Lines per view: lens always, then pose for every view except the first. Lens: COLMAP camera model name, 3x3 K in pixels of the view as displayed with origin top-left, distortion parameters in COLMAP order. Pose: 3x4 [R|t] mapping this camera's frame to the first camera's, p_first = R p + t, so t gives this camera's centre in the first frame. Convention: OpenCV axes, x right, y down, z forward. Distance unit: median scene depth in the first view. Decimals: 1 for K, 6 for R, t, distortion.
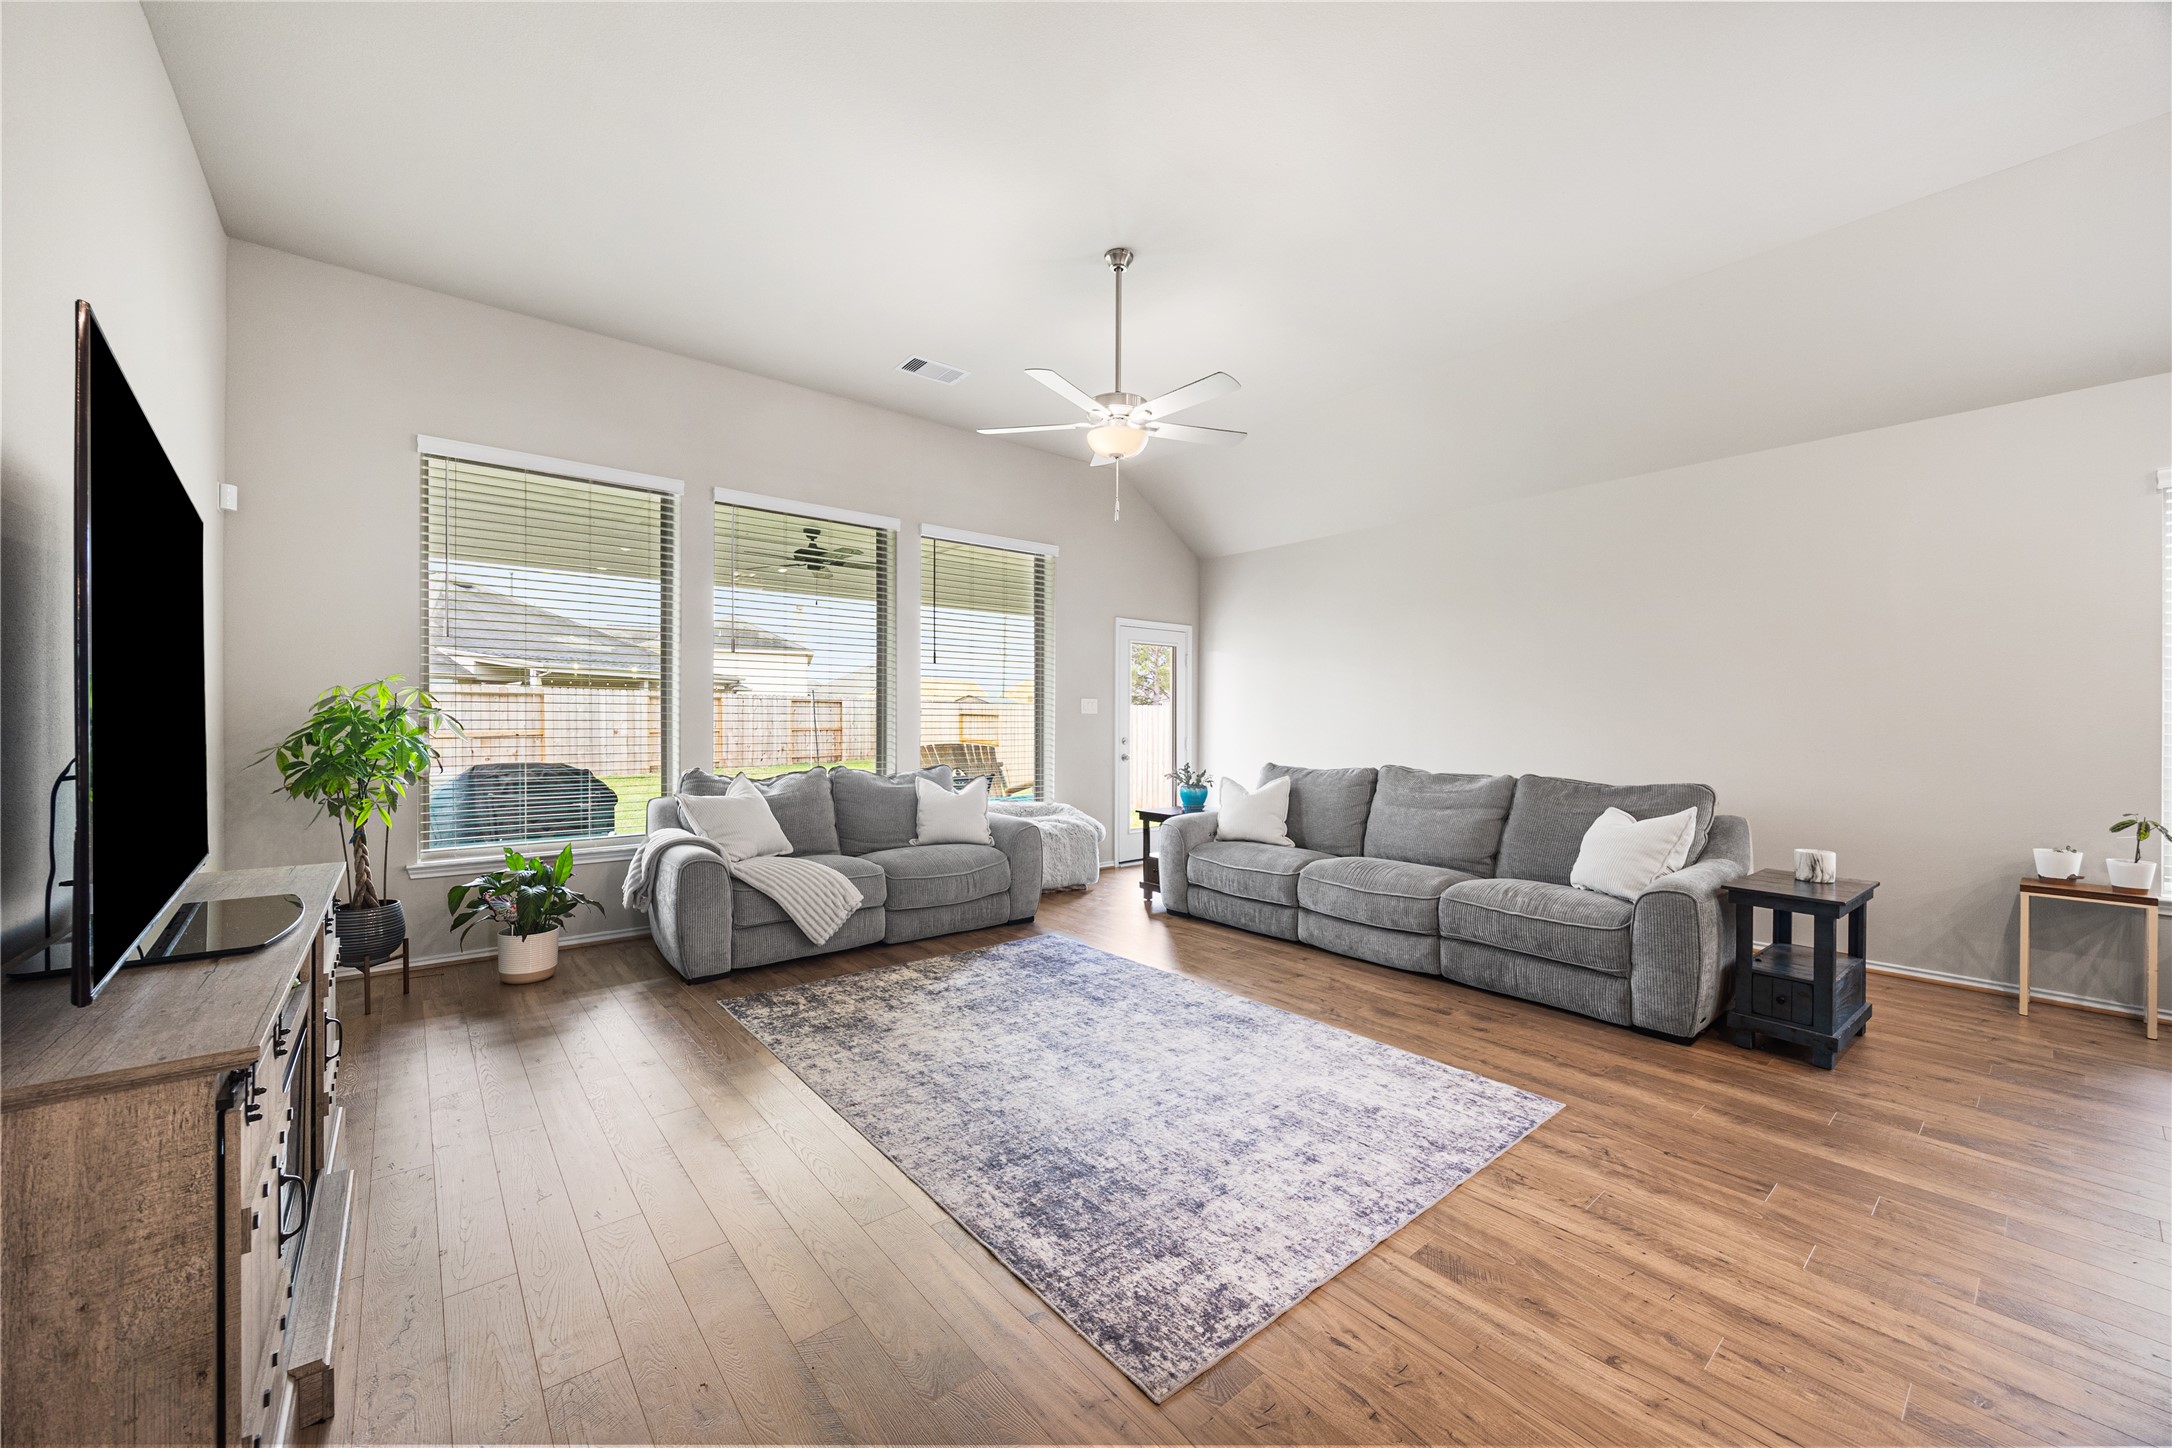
lens RADIAL K [[800.4, 0, 1060.0], [0, 800.4, 727.4], [0, 0, 1]] dist [-0.000854, 0.000127]
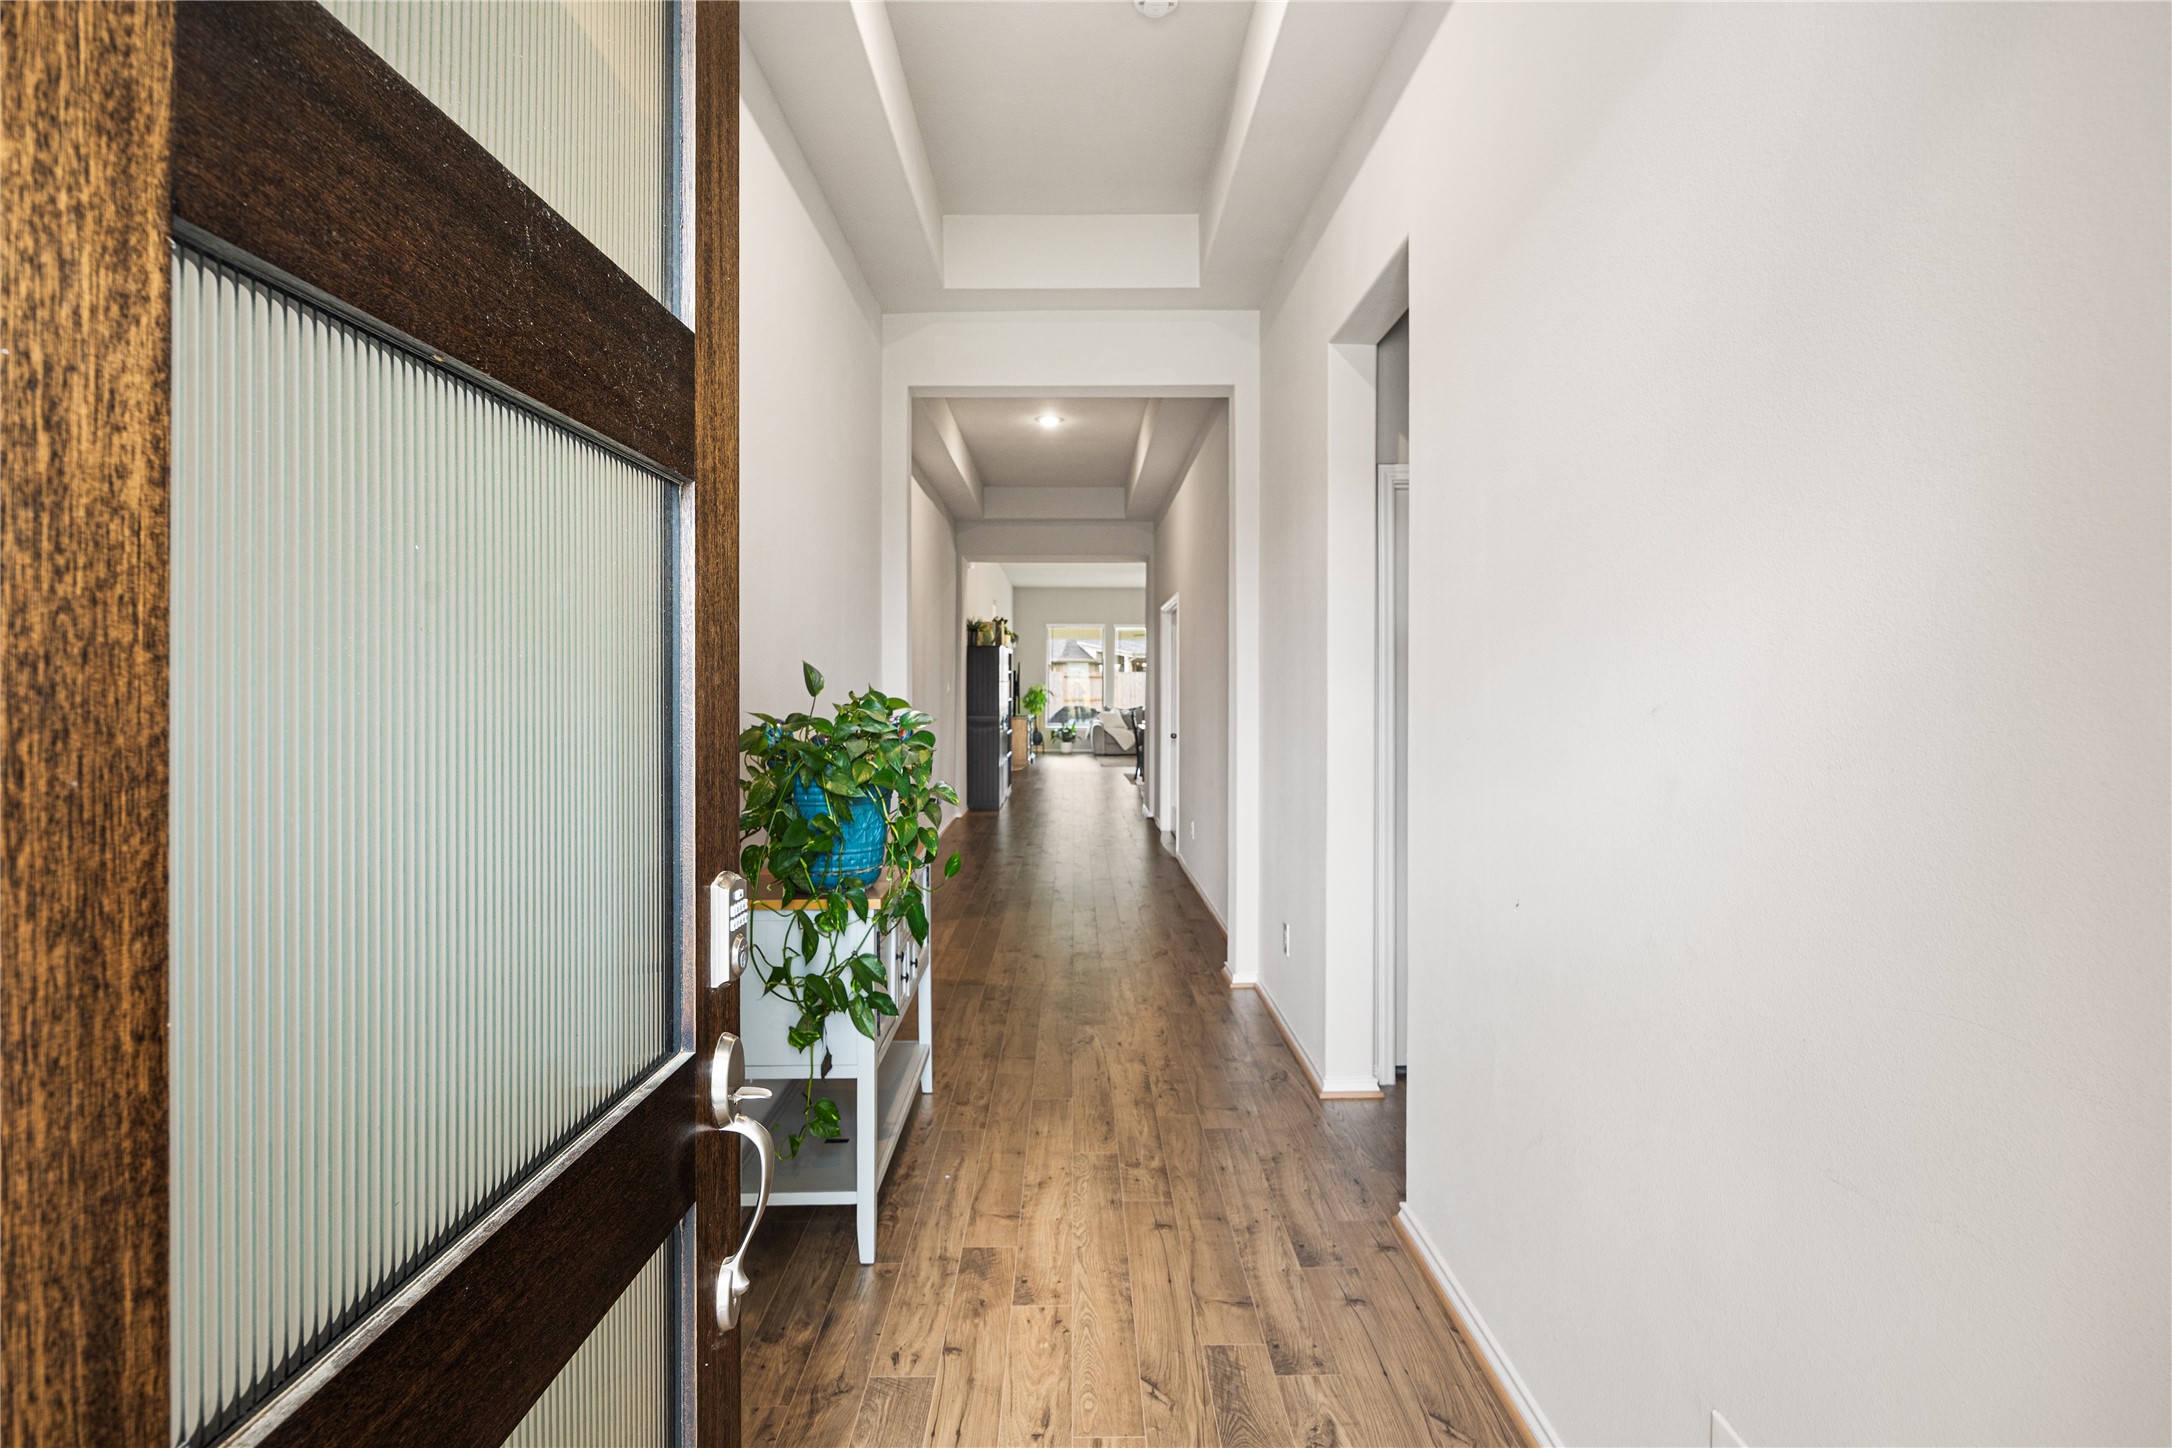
lens RADIAL K [[1110.9, 0, 1084.5], [0, 1110.9, 677.4], [0, 0, 1]] dist [0.000268, 0.000010]
pose [[0.773432, 0.002321, -0.633875, 3.433364], [-0.003579, 0.999993, -0.000706, -0.088609], [0.633869, 0.002815, 0.773435, -3.811247]]
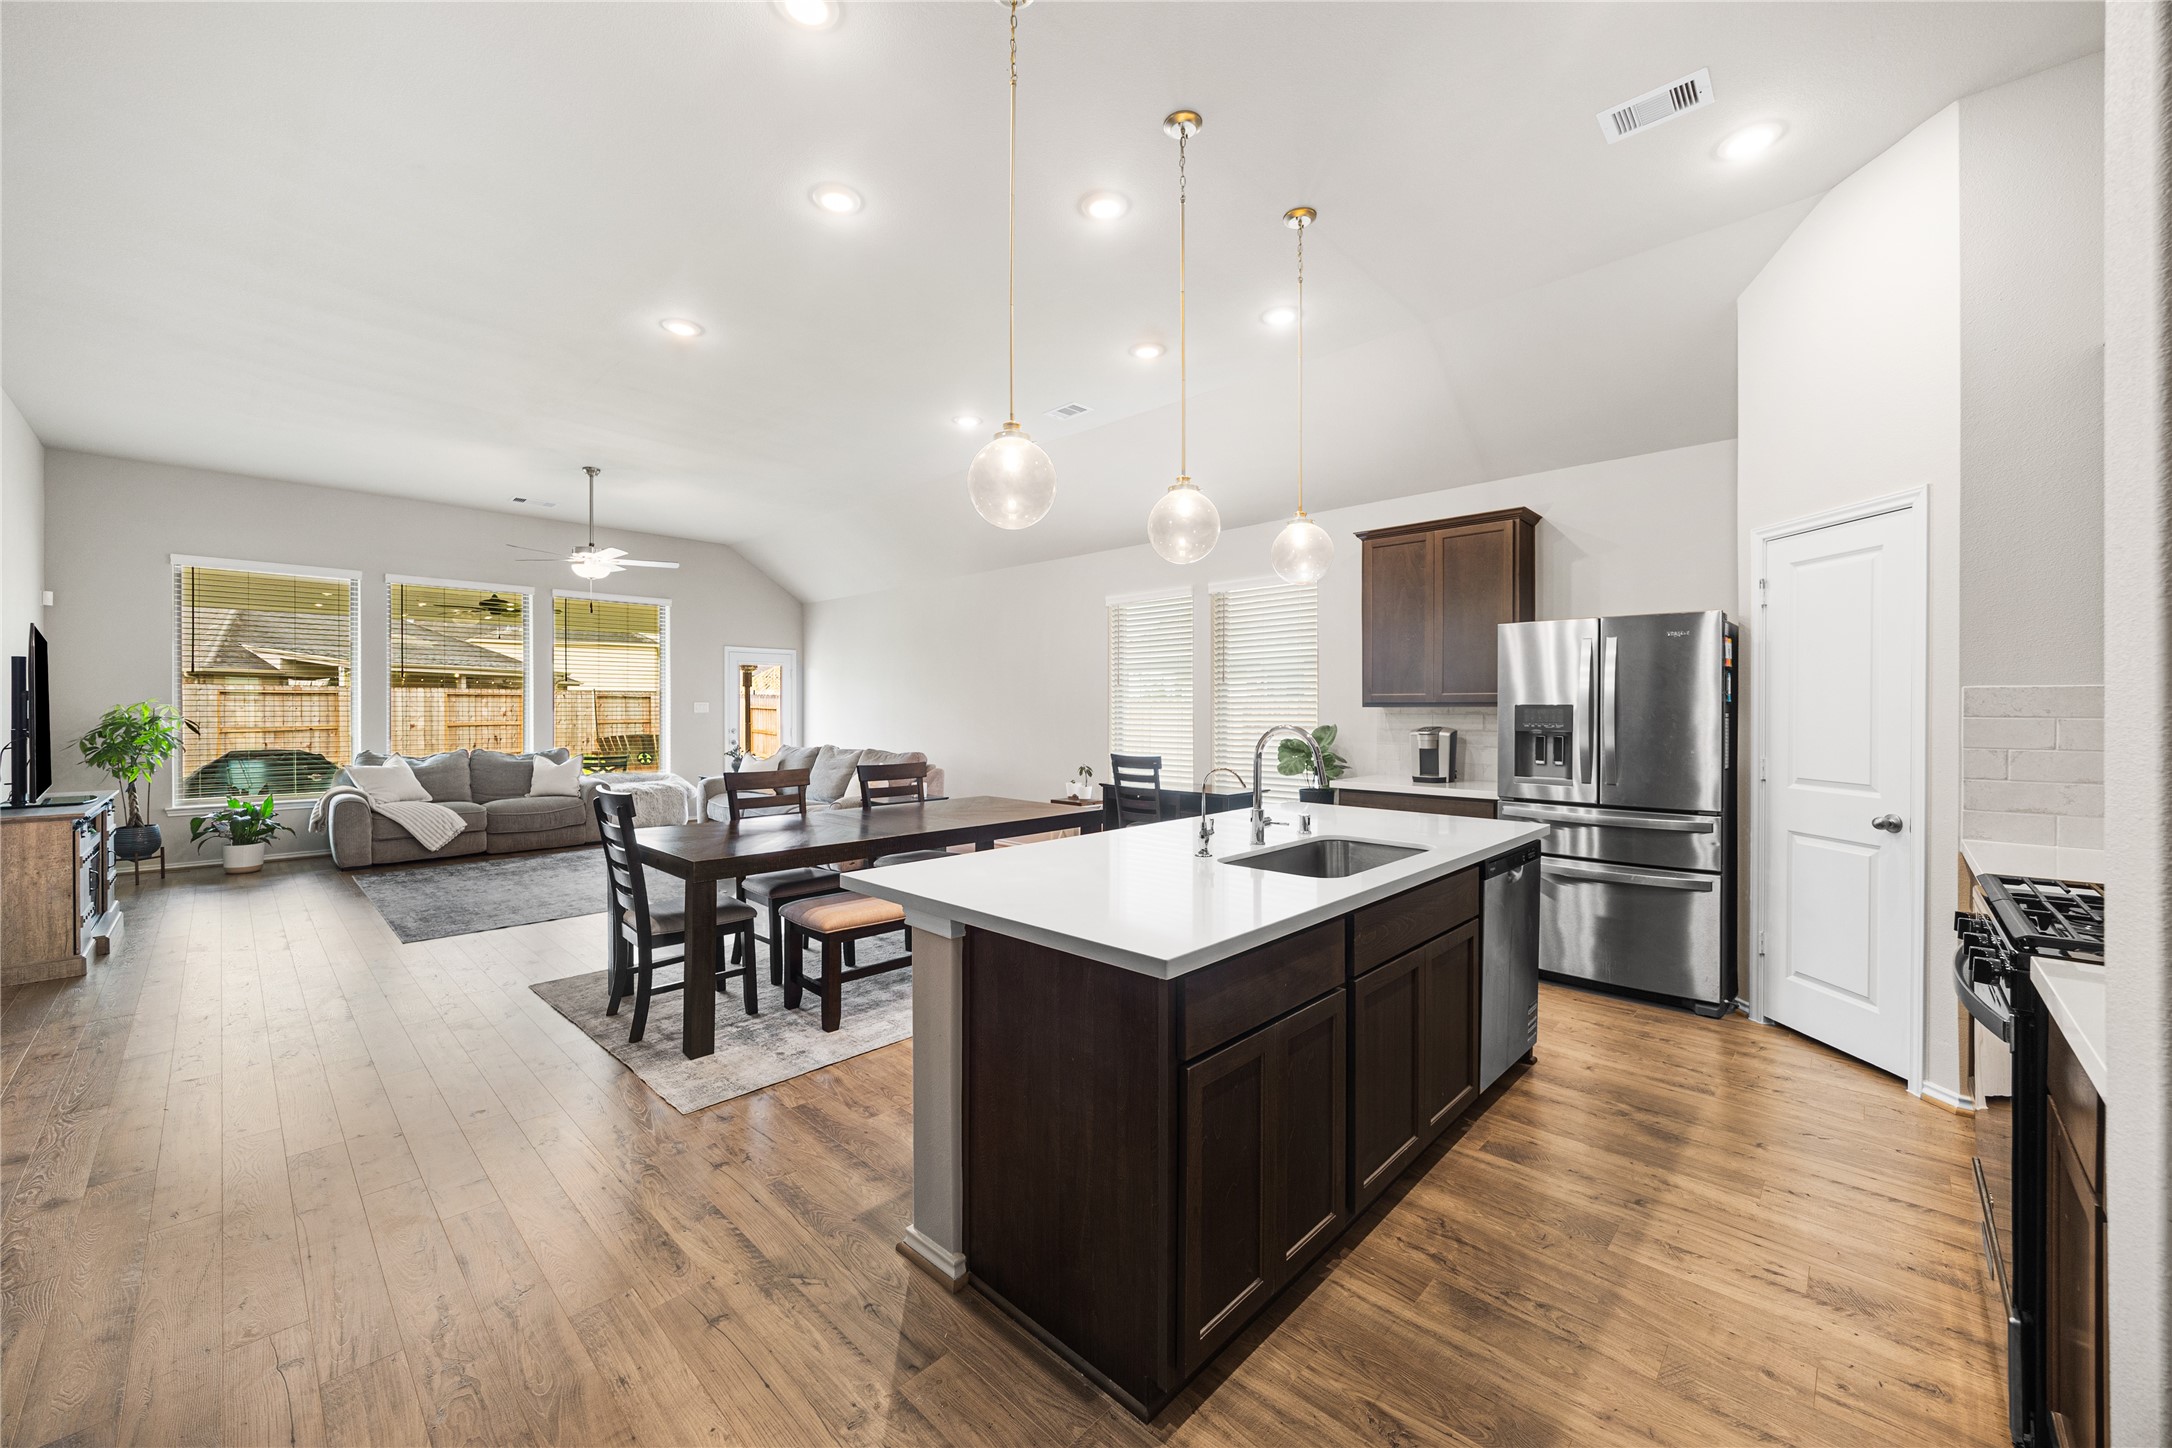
lens RADIAL K [[829.0, 0, 1079.0], [0, 829.0, 717.3], [0, 0, 1]] dist [-0.001284, -0.000217]
pose [[0.993455, -0.005888, 0.114068, 1.044641], [0.005769, 0.999982, 0.001373, -0.013715], [-0.114074, -0.000706, 0.993472, -1.107519]]
